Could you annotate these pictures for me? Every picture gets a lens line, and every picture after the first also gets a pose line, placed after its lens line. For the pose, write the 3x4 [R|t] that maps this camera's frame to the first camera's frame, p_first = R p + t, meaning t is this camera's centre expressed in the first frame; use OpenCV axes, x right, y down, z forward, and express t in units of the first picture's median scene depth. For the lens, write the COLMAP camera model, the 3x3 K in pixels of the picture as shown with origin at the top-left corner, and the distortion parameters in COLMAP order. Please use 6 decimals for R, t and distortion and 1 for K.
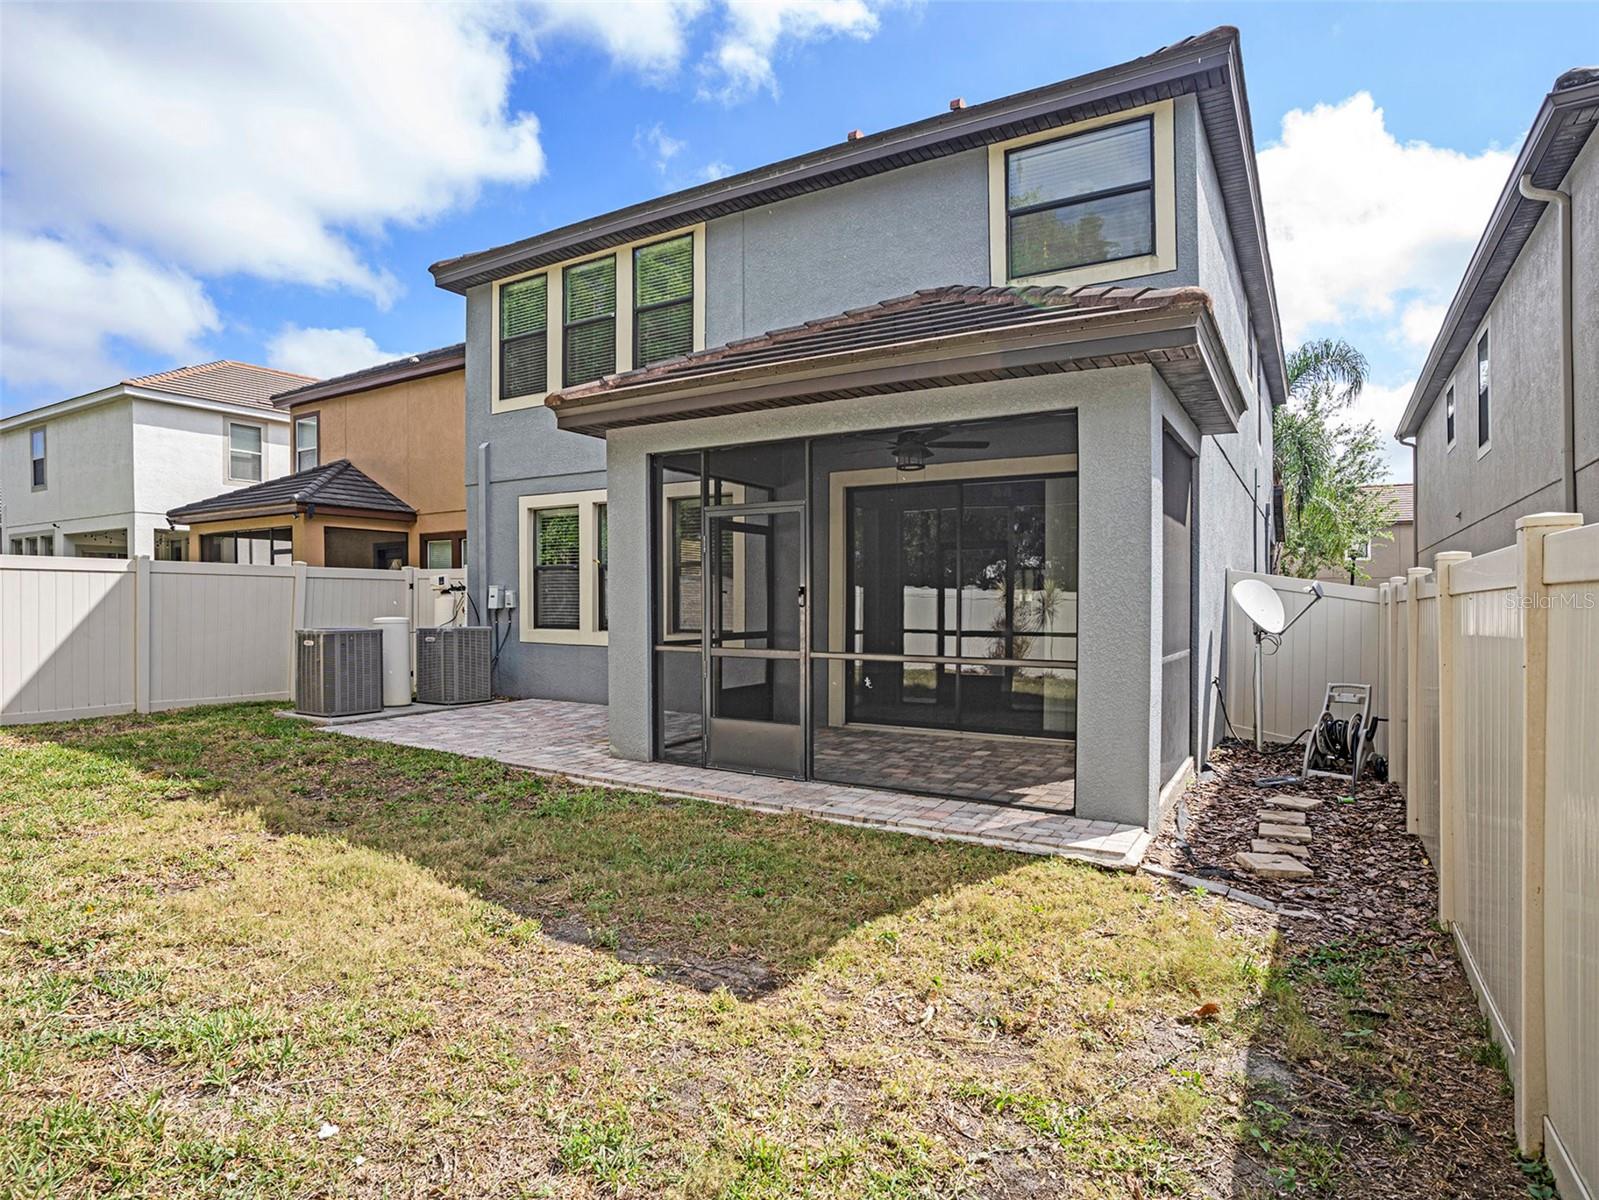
lens RADIAL K [[885.1, 0, 787.8], [0, 885.1, 596.2], [0, 0, 1]] dist [-0.040668, 0.011907]
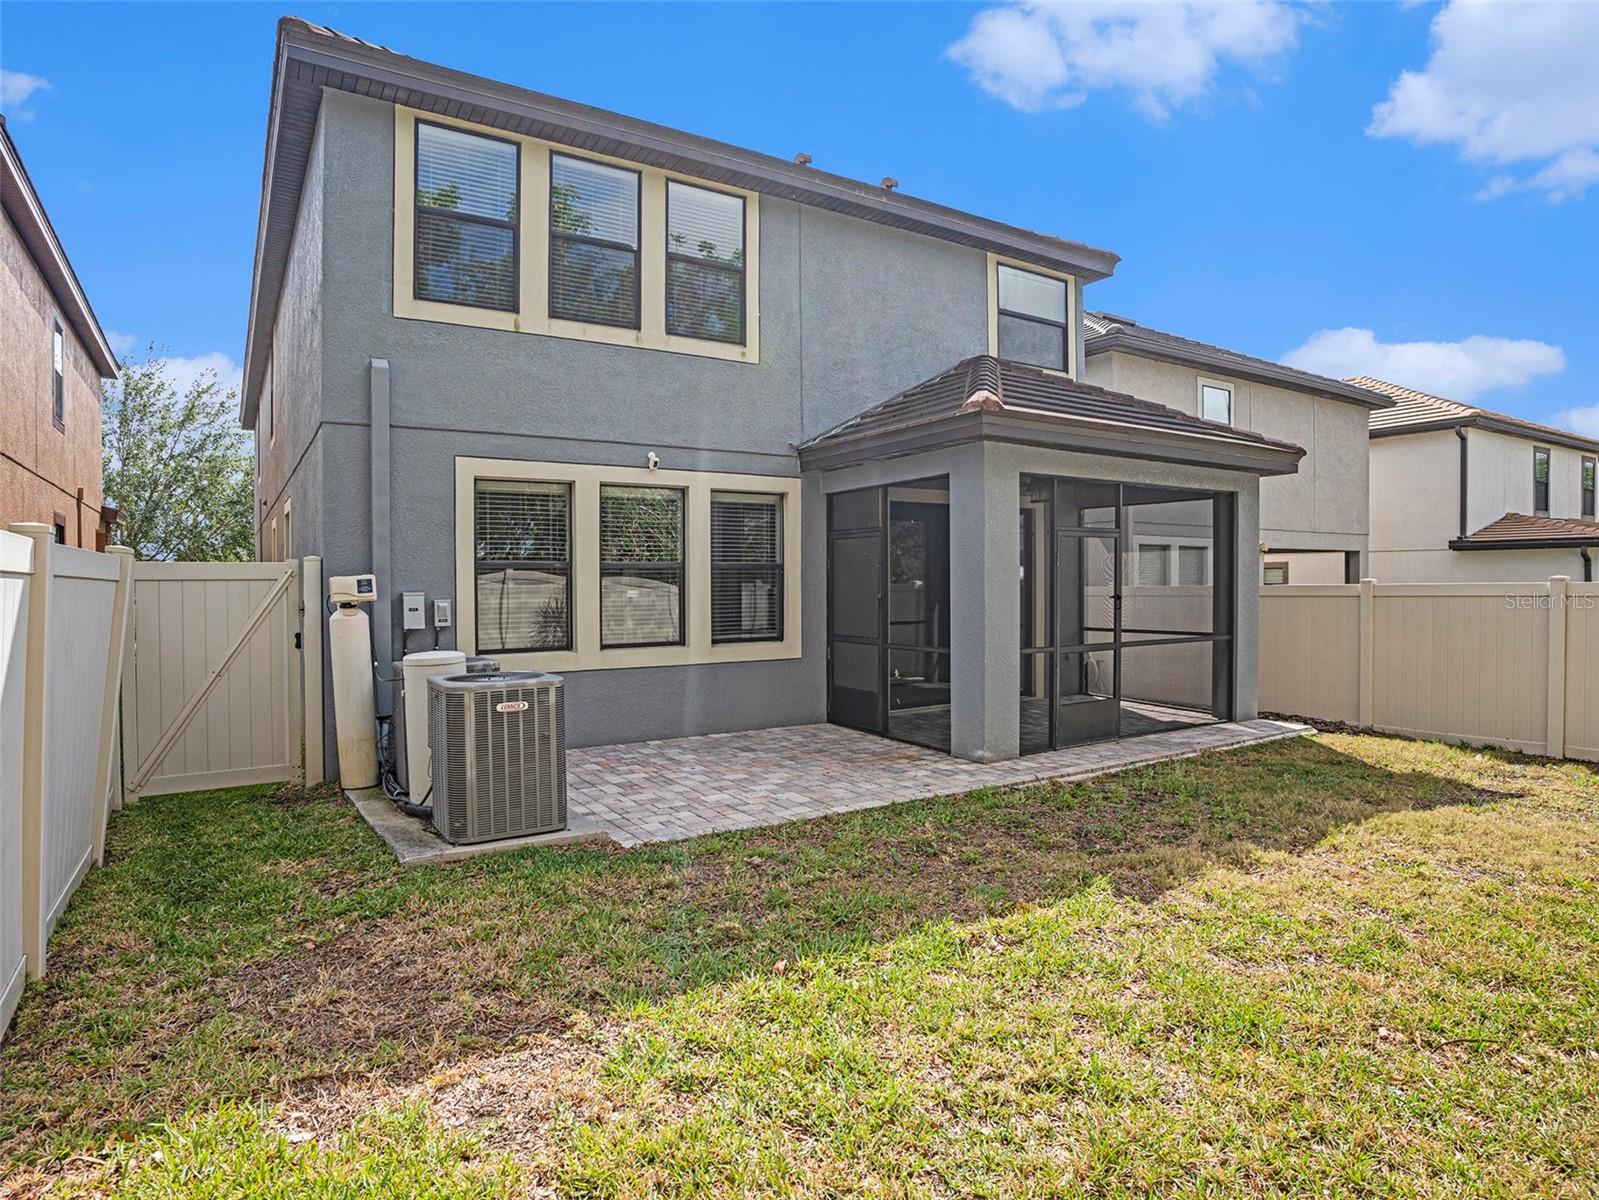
lens RADIAL K [[885.1, 0, 791.9], [0, 885.1, 591.9], [0, 0, 1]] dist [-0.040668, 0.011907]
pose [[0.451480, -0.018007, 0.892099, -0.967138], [0.002998, 0.999821, 0.018664, -0.028833], [-0.892276, -0.005752, 0.451453, 0.593356]]
